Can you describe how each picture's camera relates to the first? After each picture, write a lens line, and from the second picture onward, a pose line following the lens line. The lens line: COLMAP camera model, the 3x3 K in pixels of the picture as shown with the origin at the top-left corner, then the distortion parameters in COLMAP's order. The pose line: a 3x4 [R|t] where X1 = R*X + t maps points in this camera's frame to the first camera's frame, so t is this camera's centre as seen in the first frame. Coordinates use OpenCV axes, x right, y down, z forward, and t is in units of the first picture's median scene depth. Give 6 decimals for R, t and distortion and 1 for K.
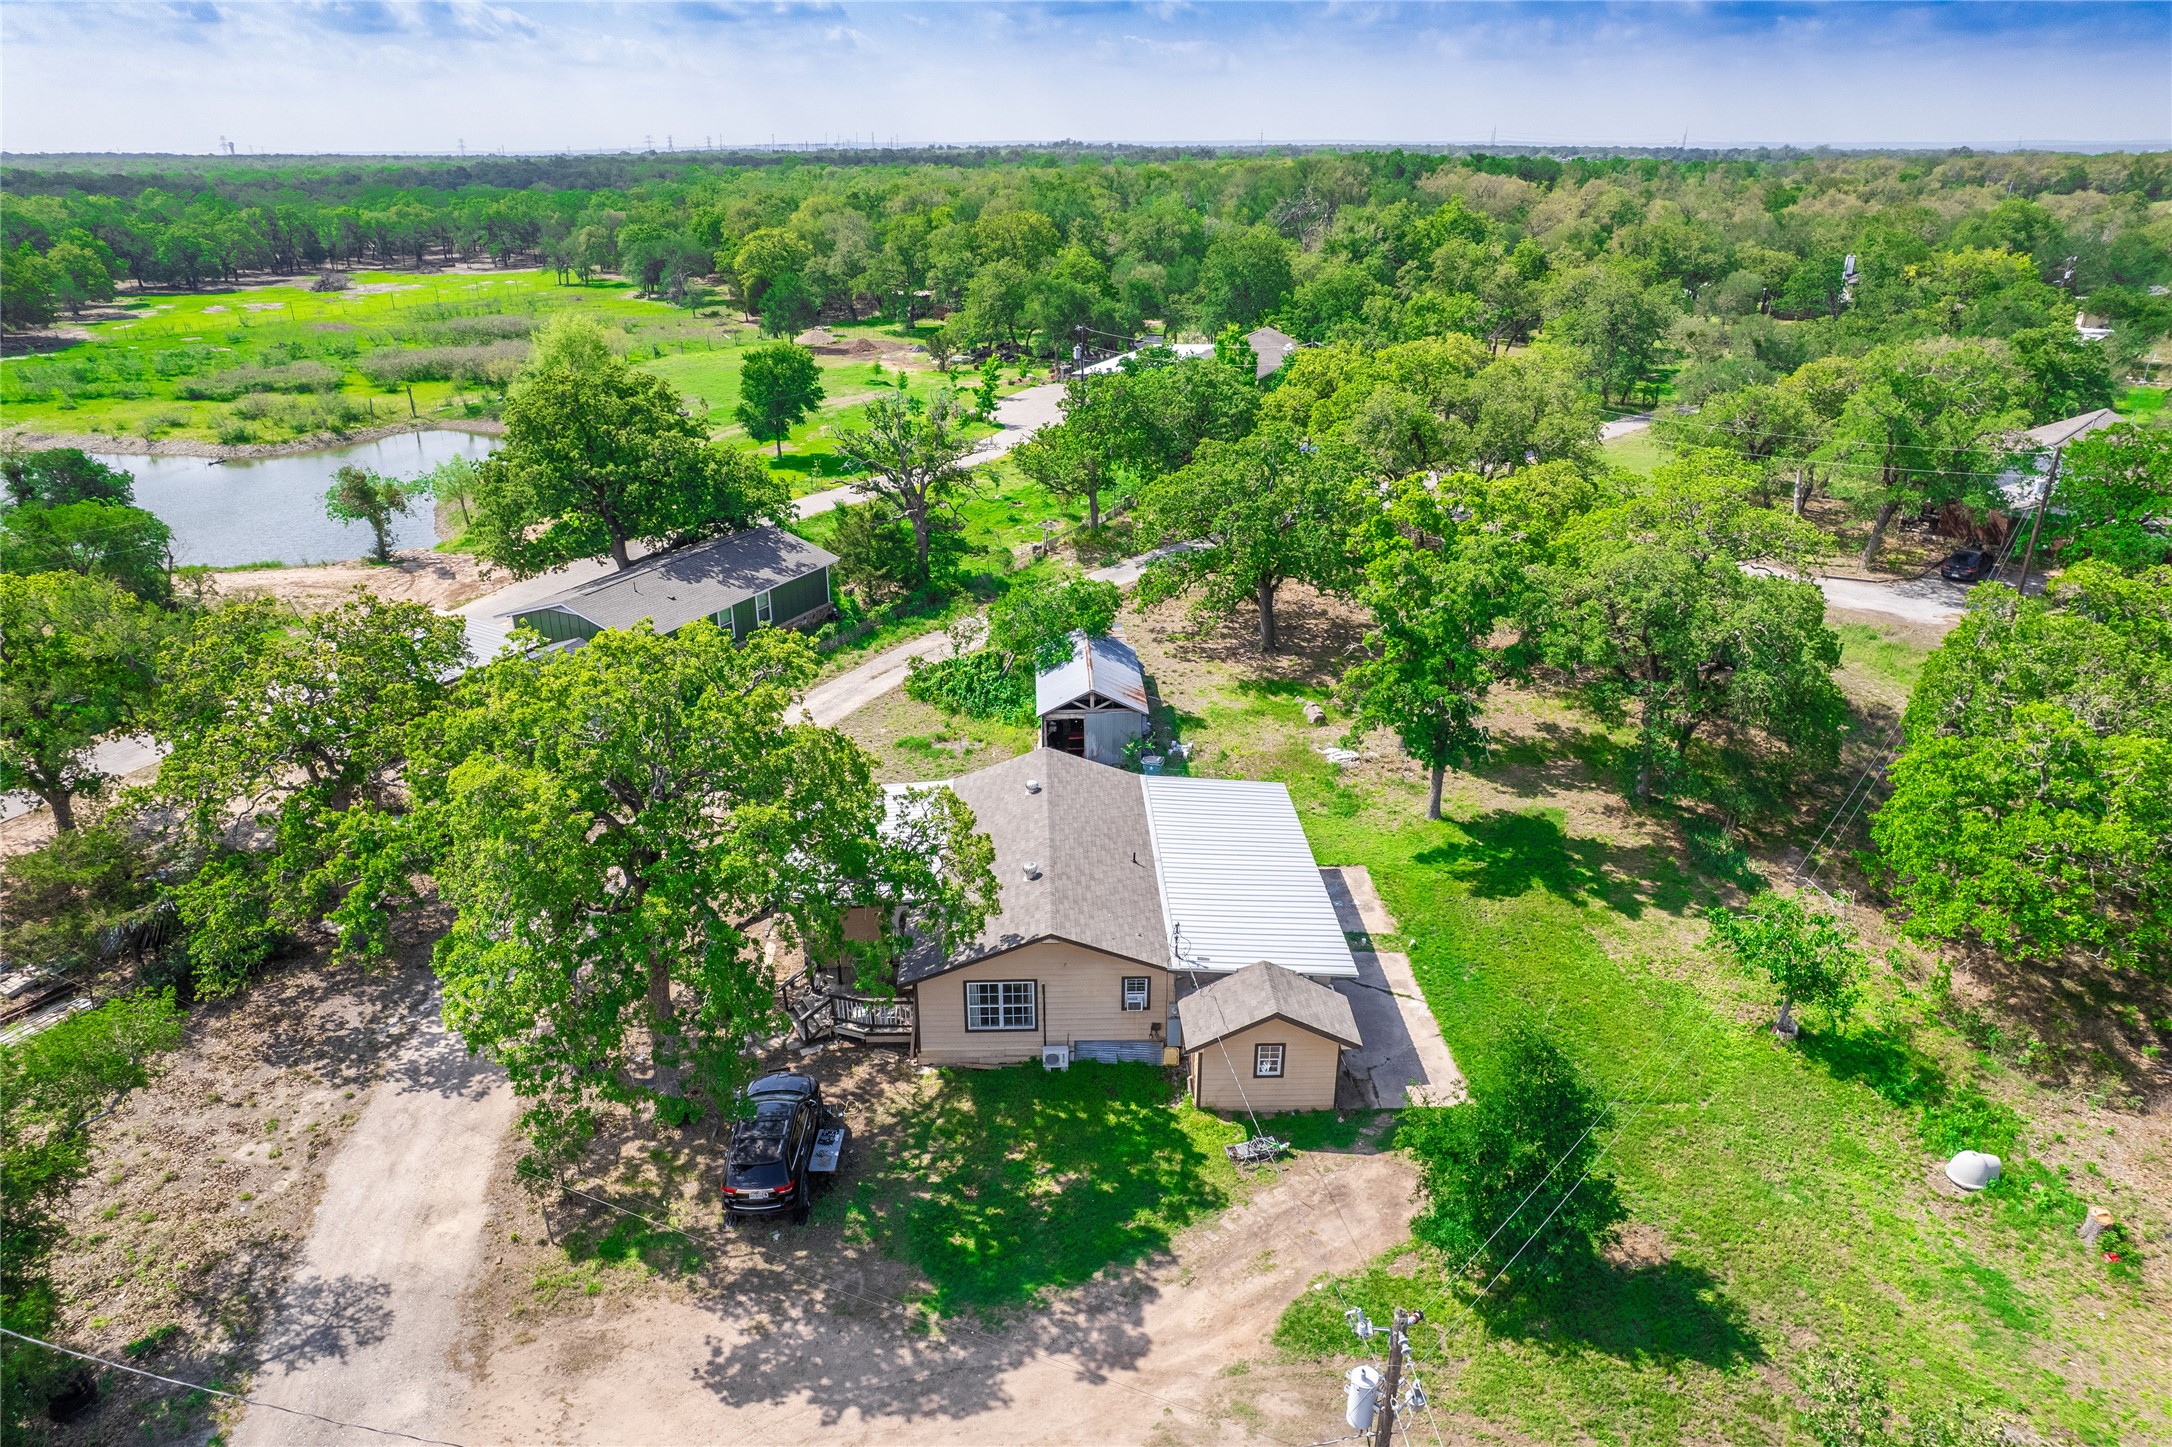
lens RADIAL K [[1399.3, 0, 1086.0], [0, 1399.3, 723.5], [0, 0, 1]] dist [-0.081277, 0.069945]
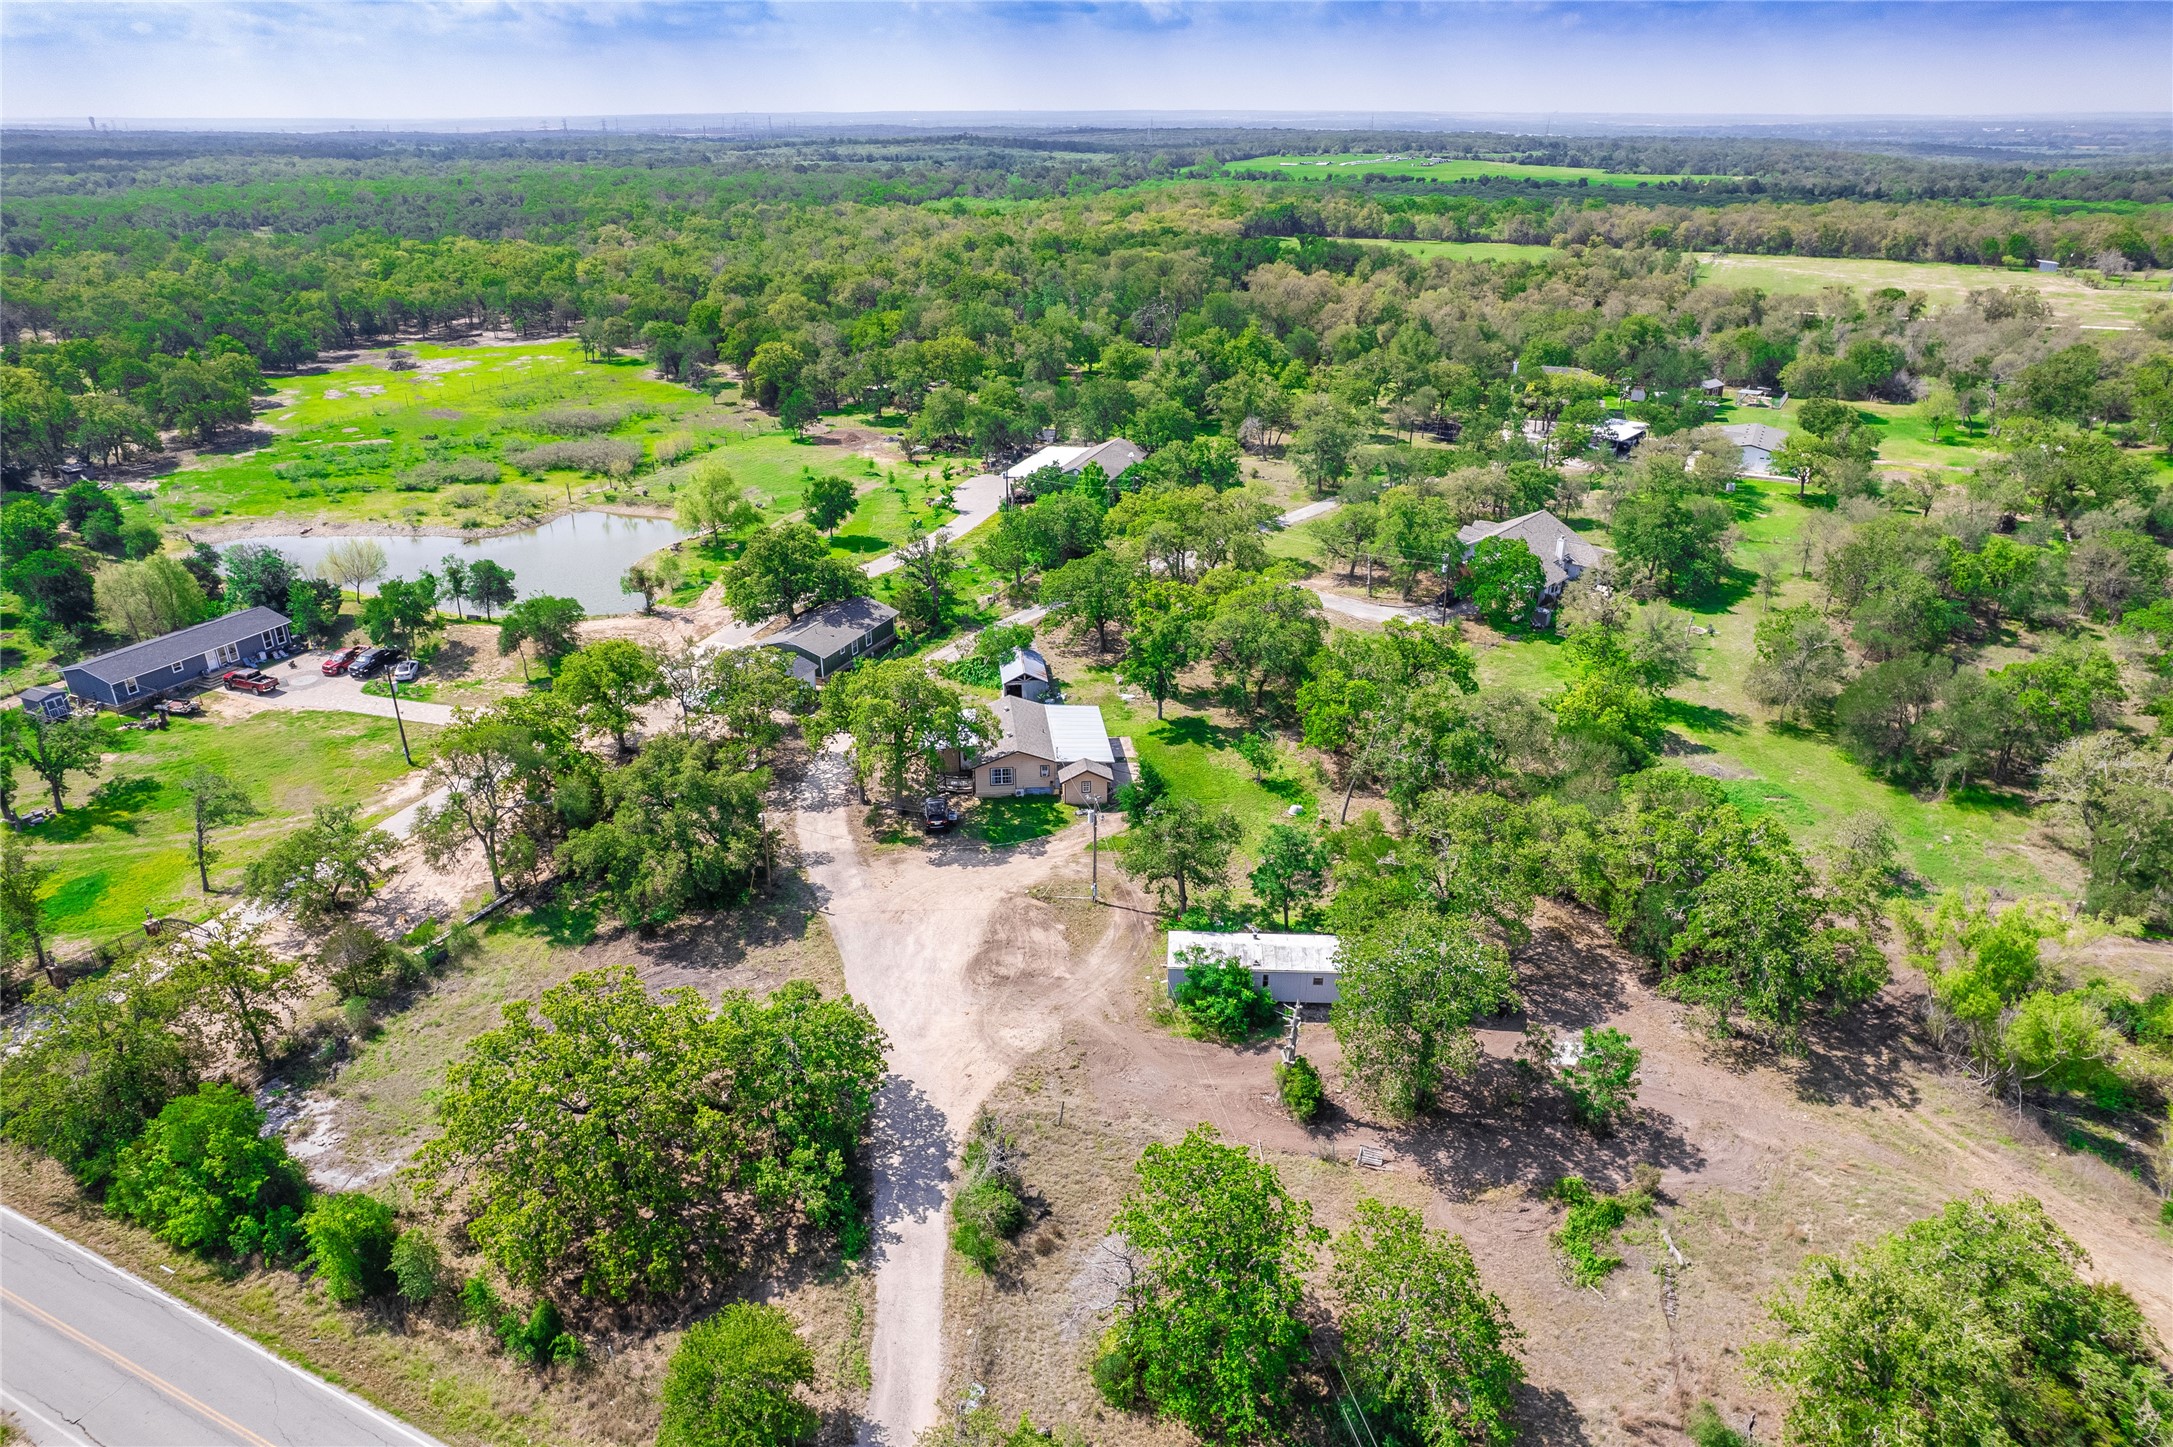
lens RADIAL K [[1400.0, 0, 1086.5], [0, 1400.0, 723.5], [0, 0, 1]] dist [-0.081277, 0.069945]
pose [[0.997478, -0.029378, 0.064610, -0.042958], [0.027978, 0.999356, 0.022461, 0.011582], [-0.065228, -0.020597, 0.997658, -1.300405]]
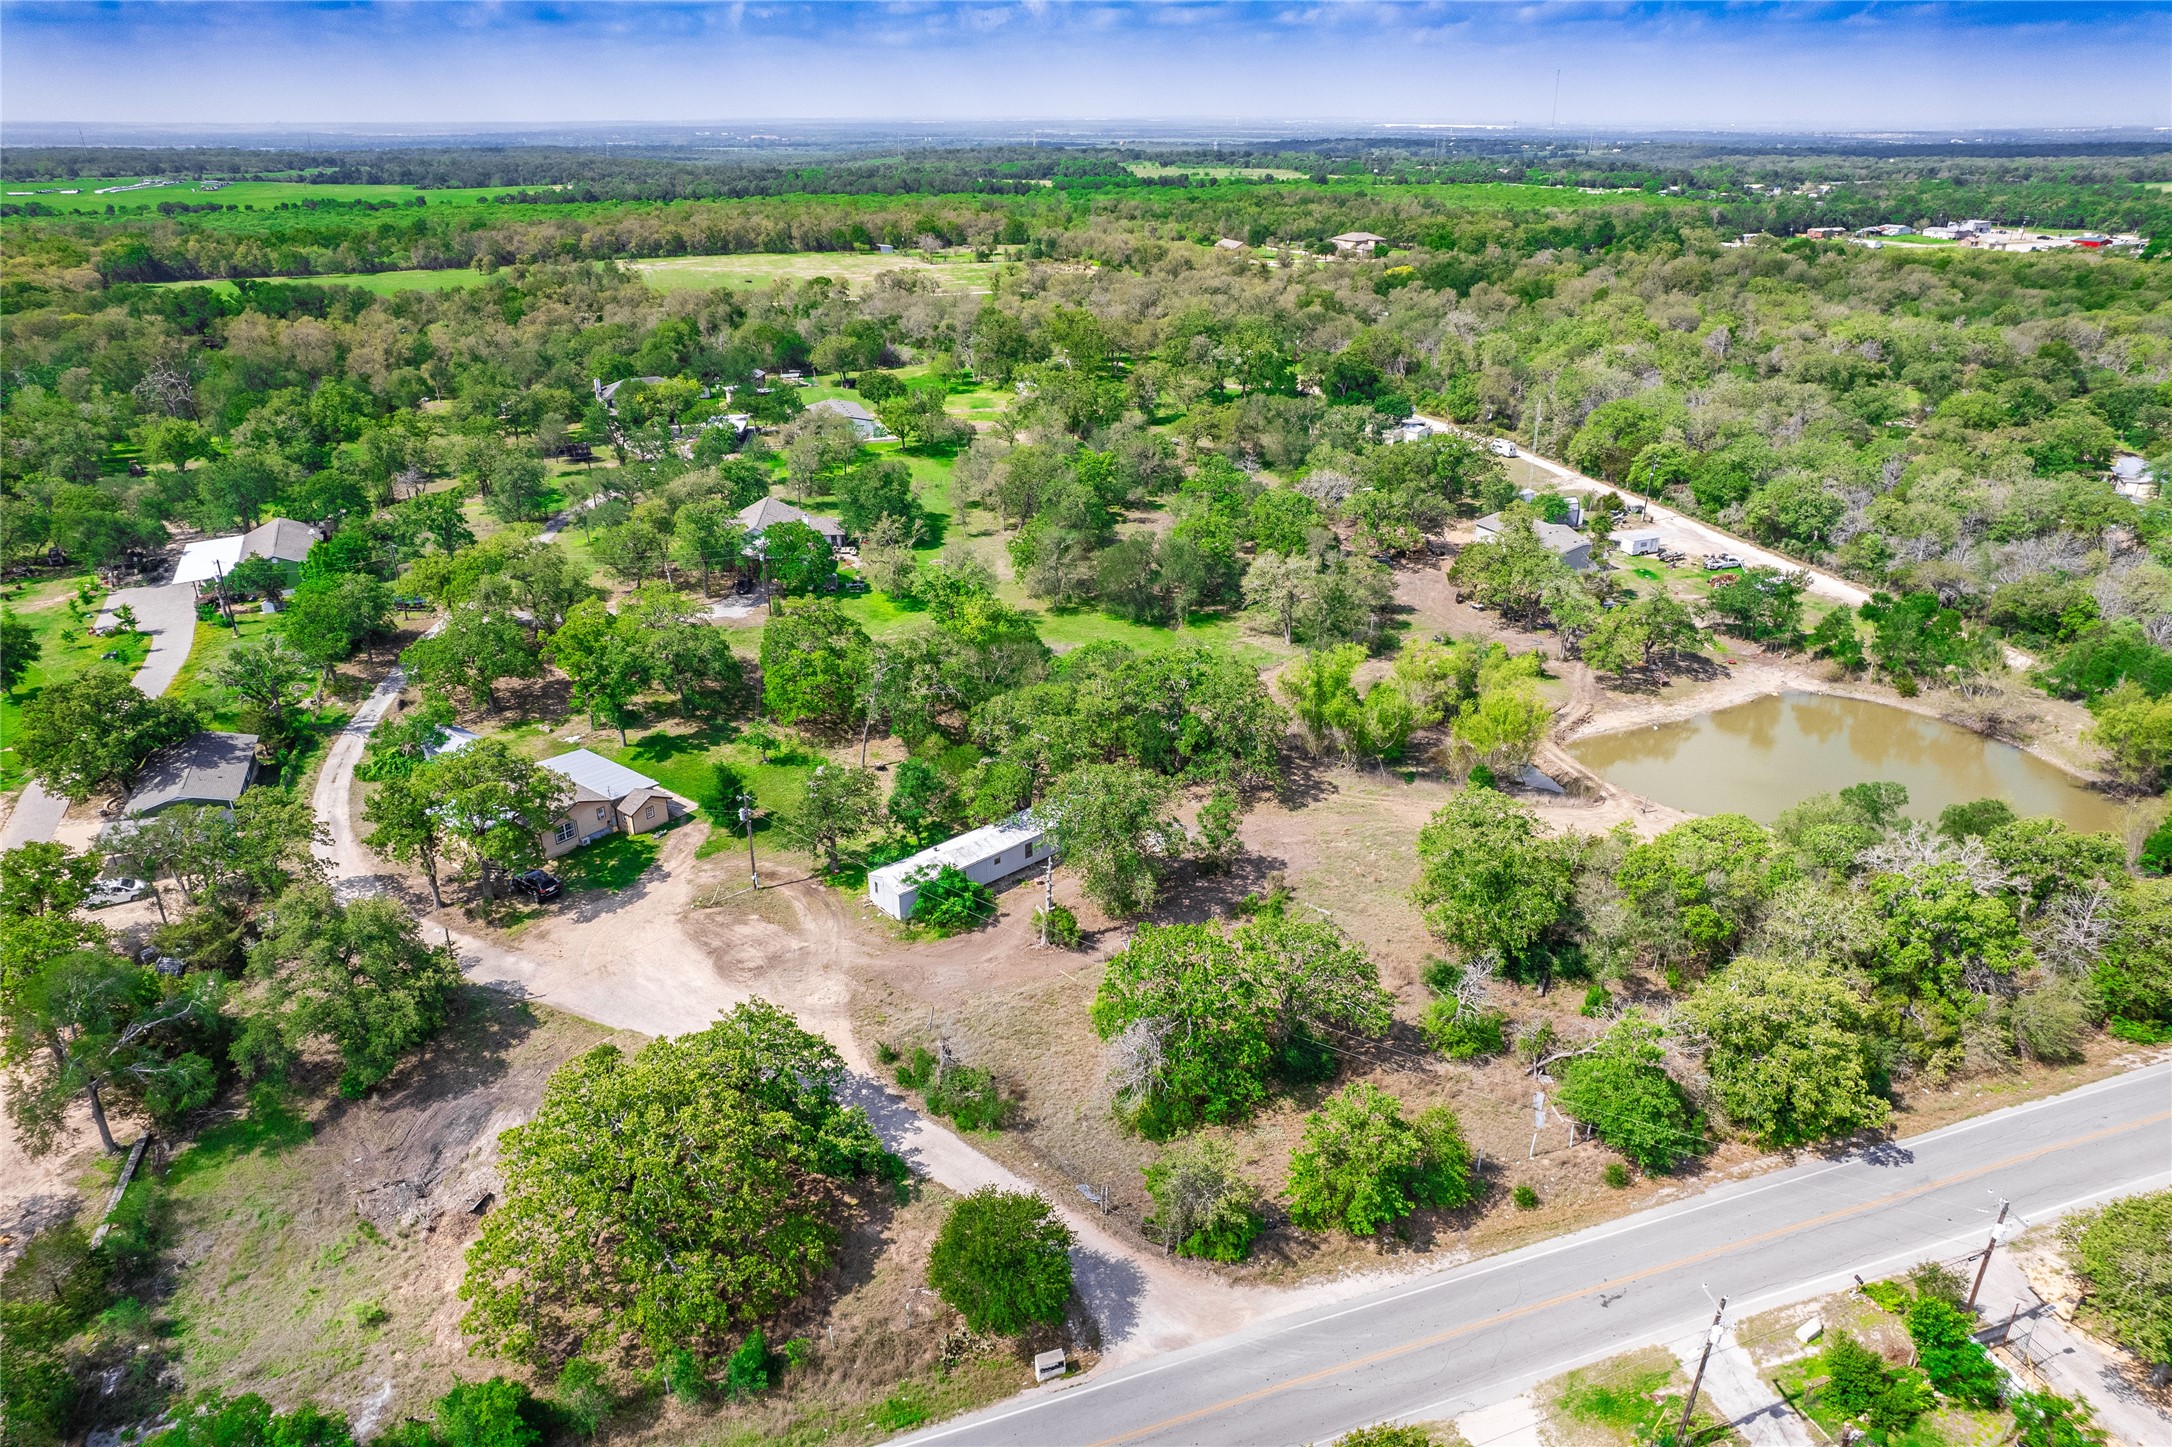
lens RADIAL K [[1399.3, 0, 1086.0], [0, 1399.3, 723.5], [0, 0, 1]] dist [-0.081277, 0.069945]
pose [[0.642157, -0.307645, 0.702132, -0.876122], [0.295284, 0.944527, 0.143791, -0.081336], [-0.707419, 0.114992, 0.697377, -1.260121]]
